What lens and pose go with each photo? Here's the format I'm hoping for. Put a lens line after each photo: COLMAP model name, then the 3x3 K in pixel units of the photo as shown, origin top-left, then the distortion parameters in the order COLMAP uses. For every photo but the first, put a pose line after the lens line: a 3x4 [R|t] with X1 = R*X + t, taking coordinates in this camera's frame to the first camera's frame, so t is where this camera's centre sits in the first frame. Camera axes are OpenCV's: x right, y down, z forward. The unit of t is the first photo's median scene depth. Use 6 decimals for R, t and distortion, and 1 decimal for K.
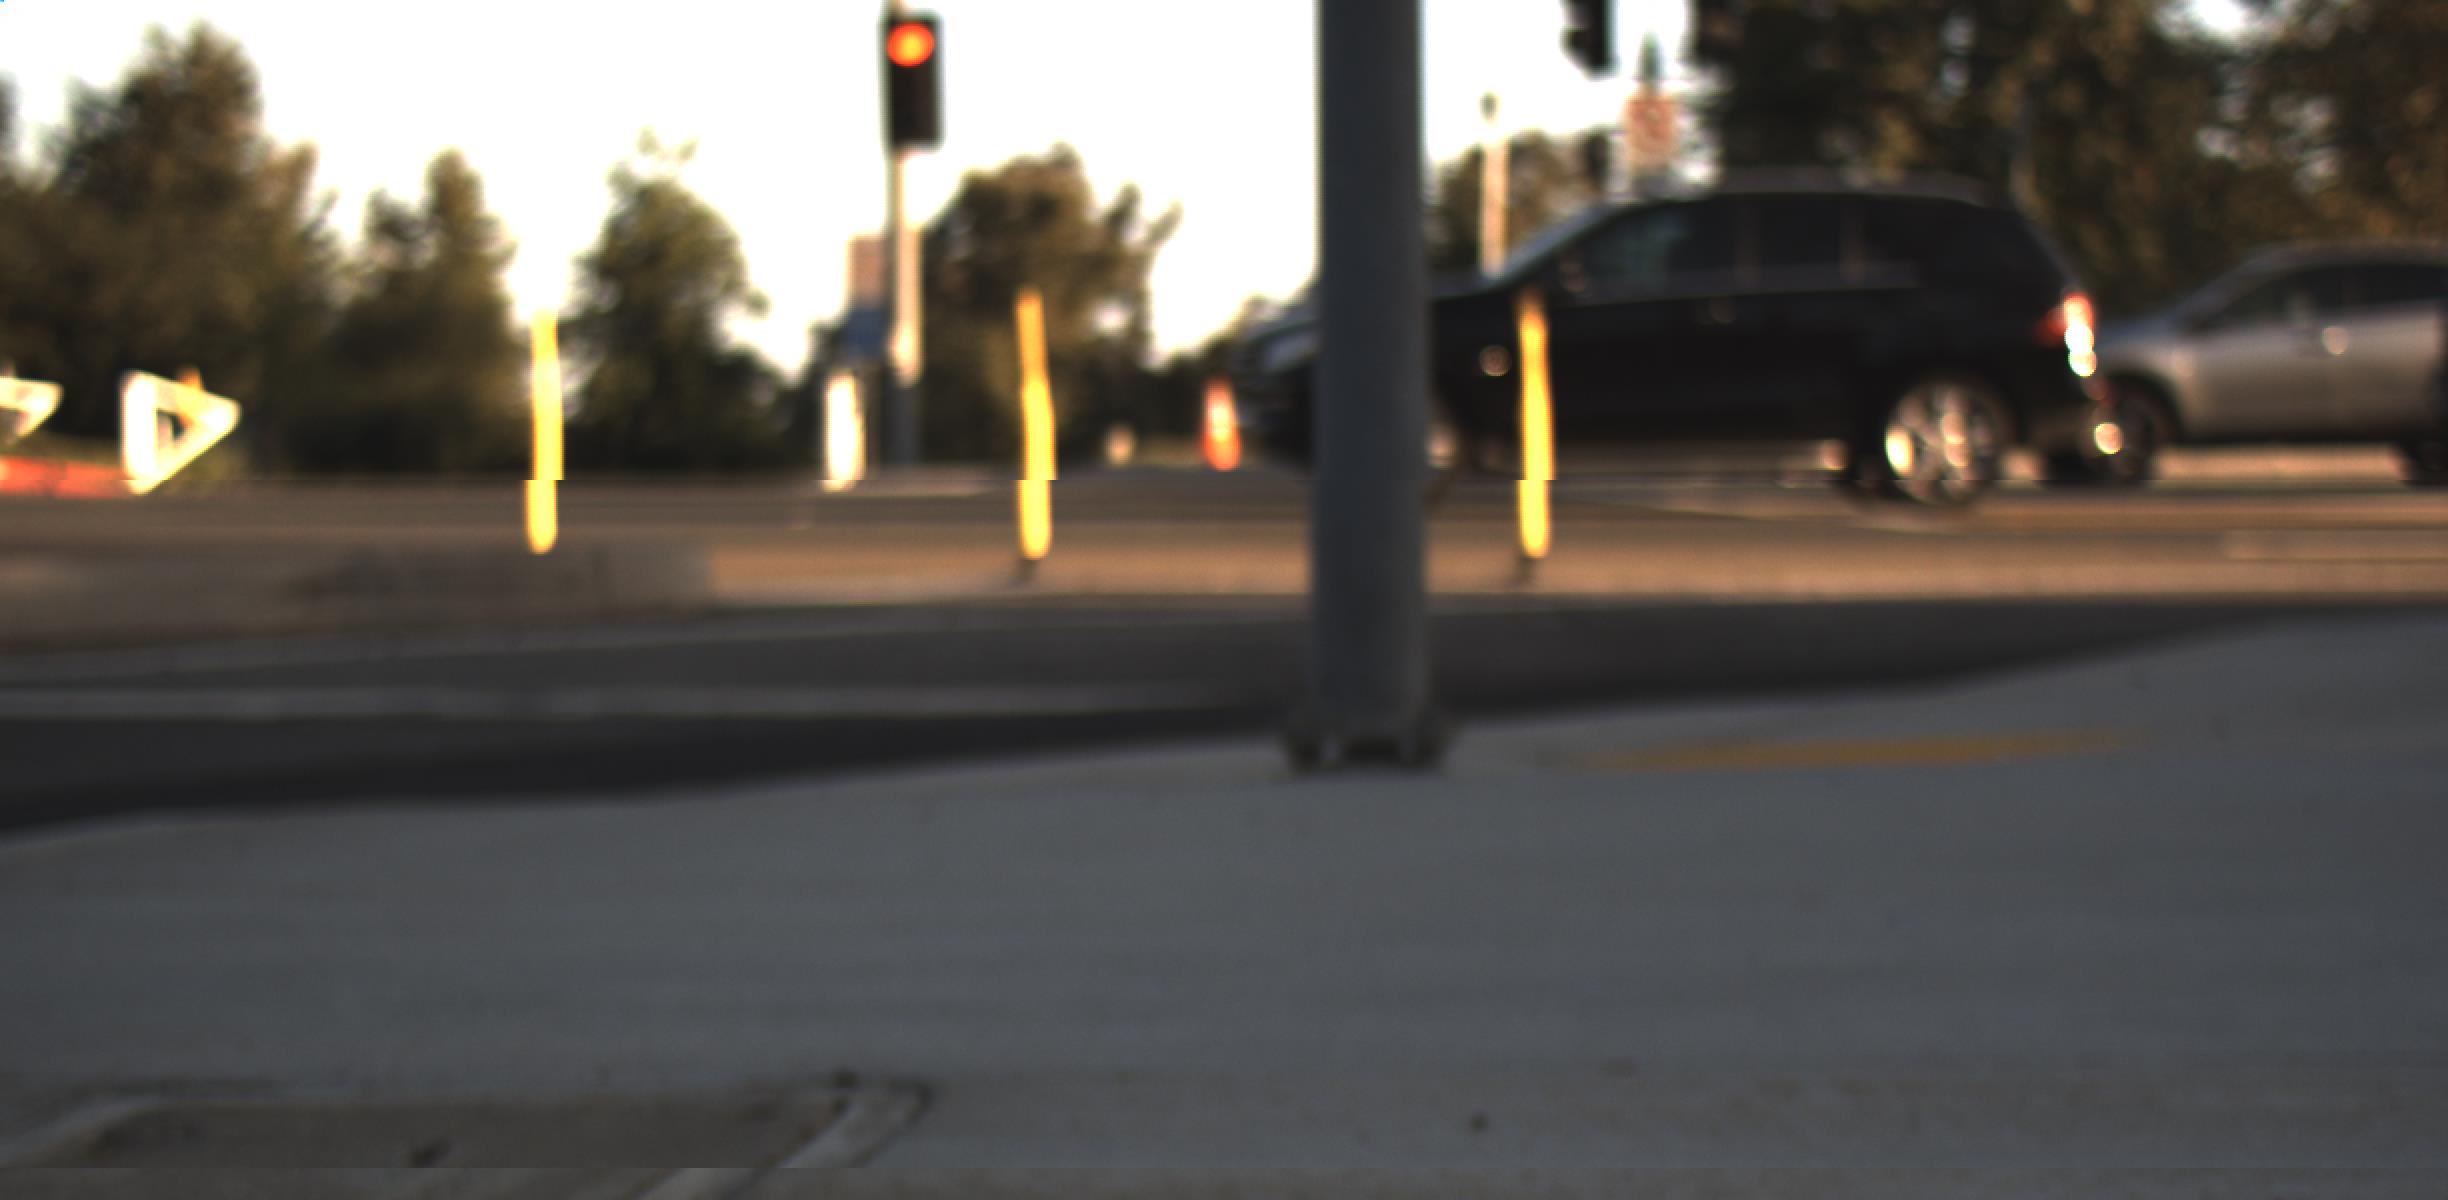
lens RADIAL K [[5009.1, 0, 1224.0], [0, 5009.1, 600.0], [0, 0, 1]] dist [-0.036889, 0.766307]
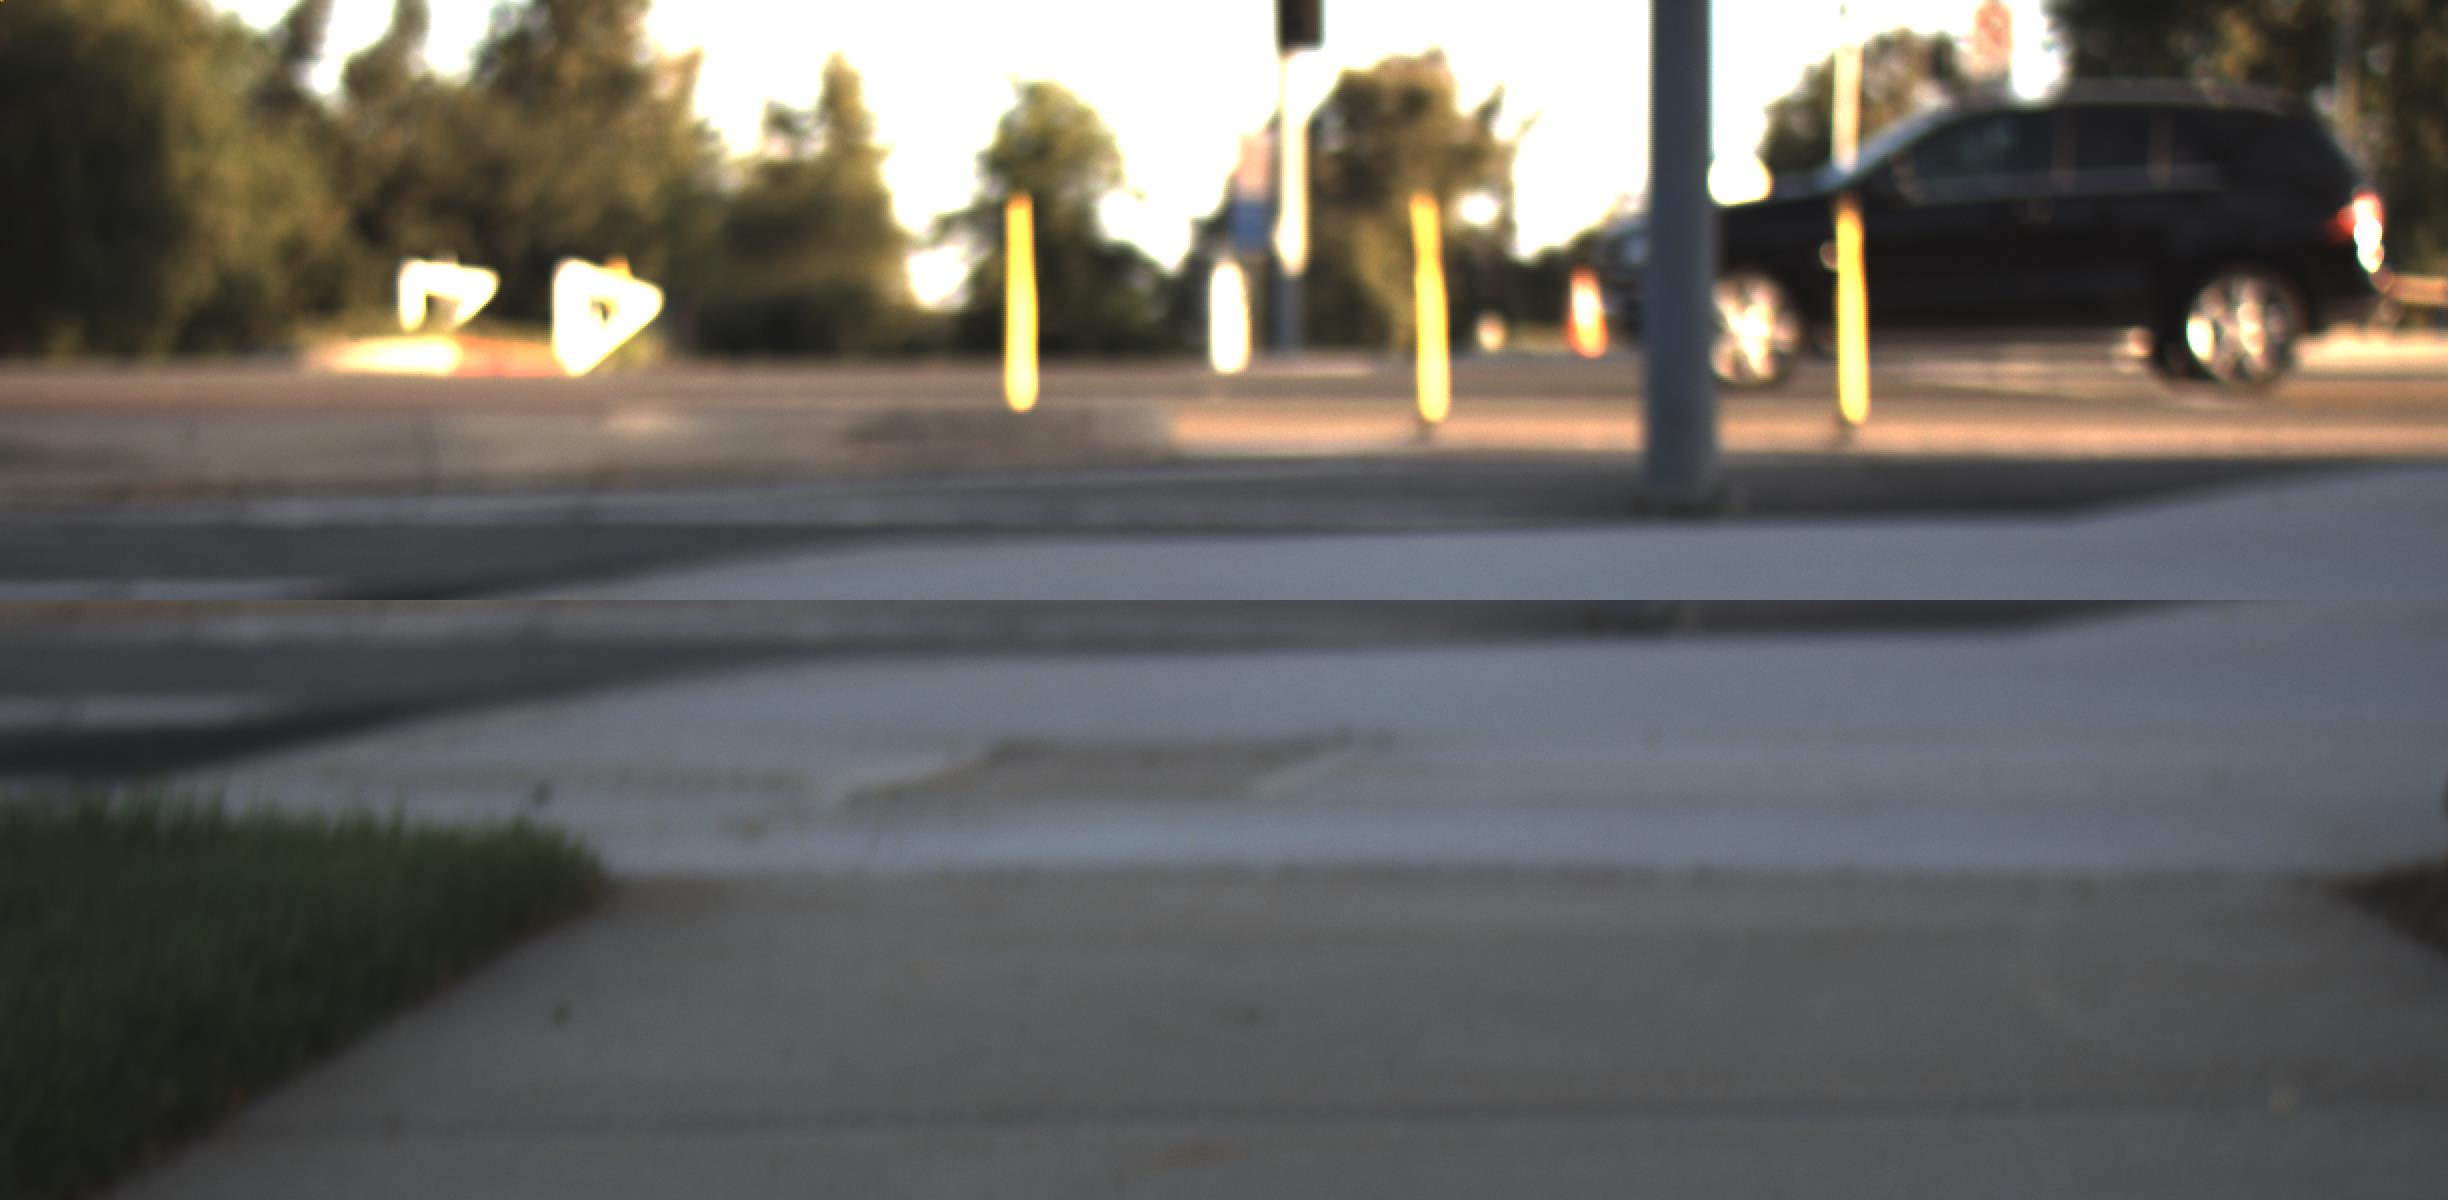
lens RADIAL K [[5009.1, 0, 1224.0], [0, 5009.1, 600.0], [0, 0, 1]] dist [-0.036889, 0.766307]
pose [[0.997326, 0.007109, -0.072731, 0.000116], [-0.005512, 0.999740, 0.022135, 0.002286], [0.072869, -0.021675, 0.997106, -0.055568]]
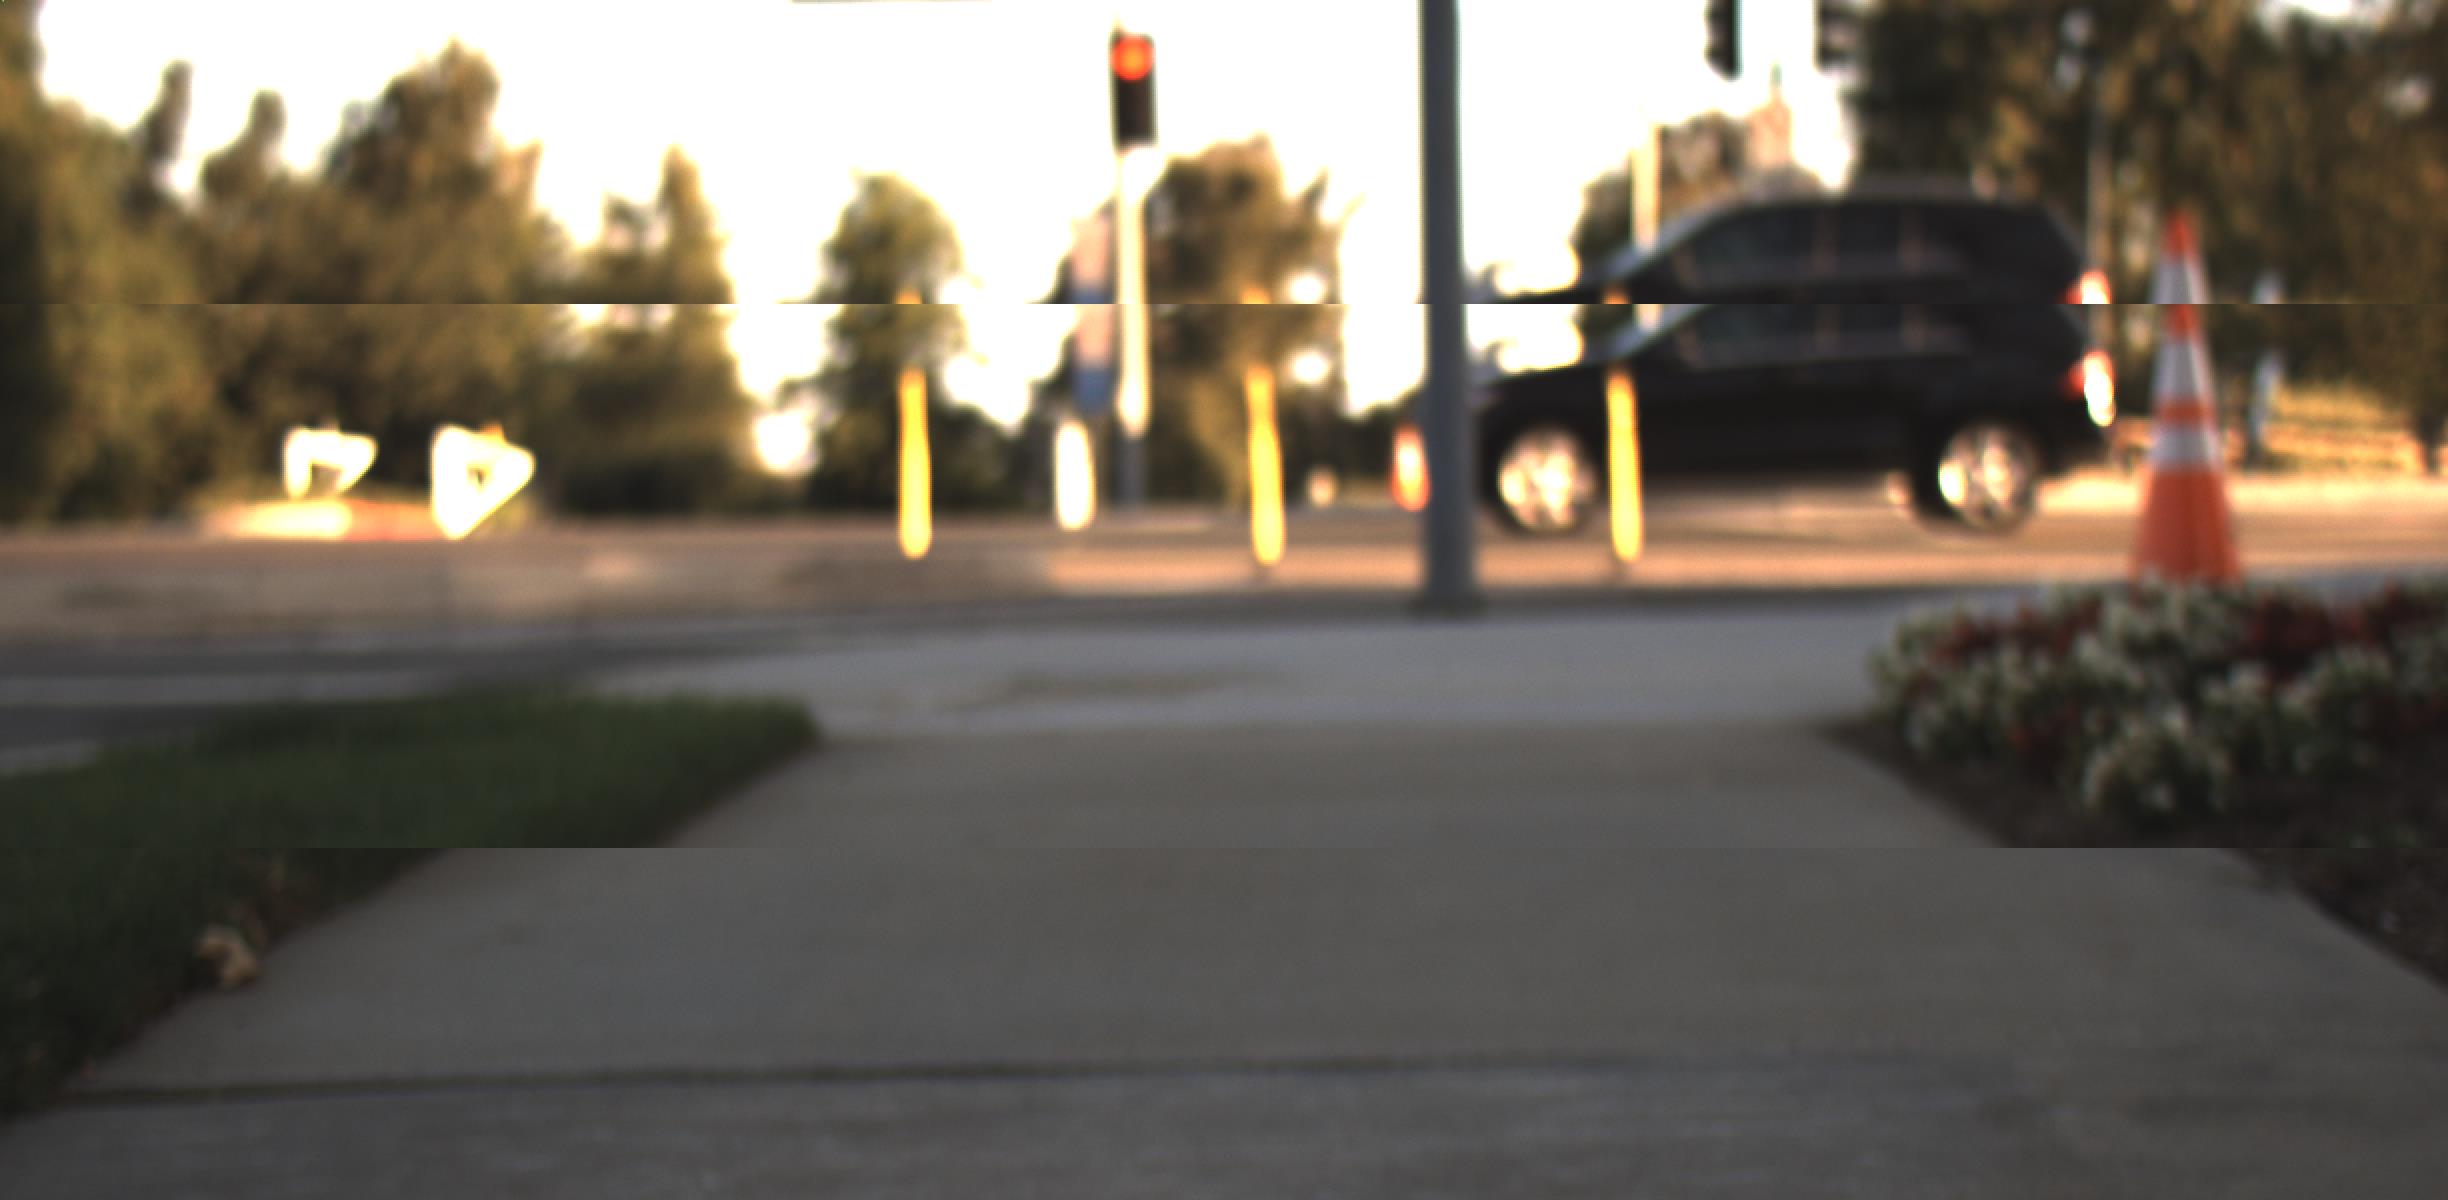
lens RADIAL K [[5009.1, 0, 1224.0], [0, 5009.1, 600.0], [0, 0, 1]] dist [-0.036889, 0.766307]
pose [[0.999184, -0.006412, -0.039881, 0.001612], [0.006040, 0.999937, -0.009446, 0.004406], [0.039939, 0.009197, 0.999160, -0.114925]]
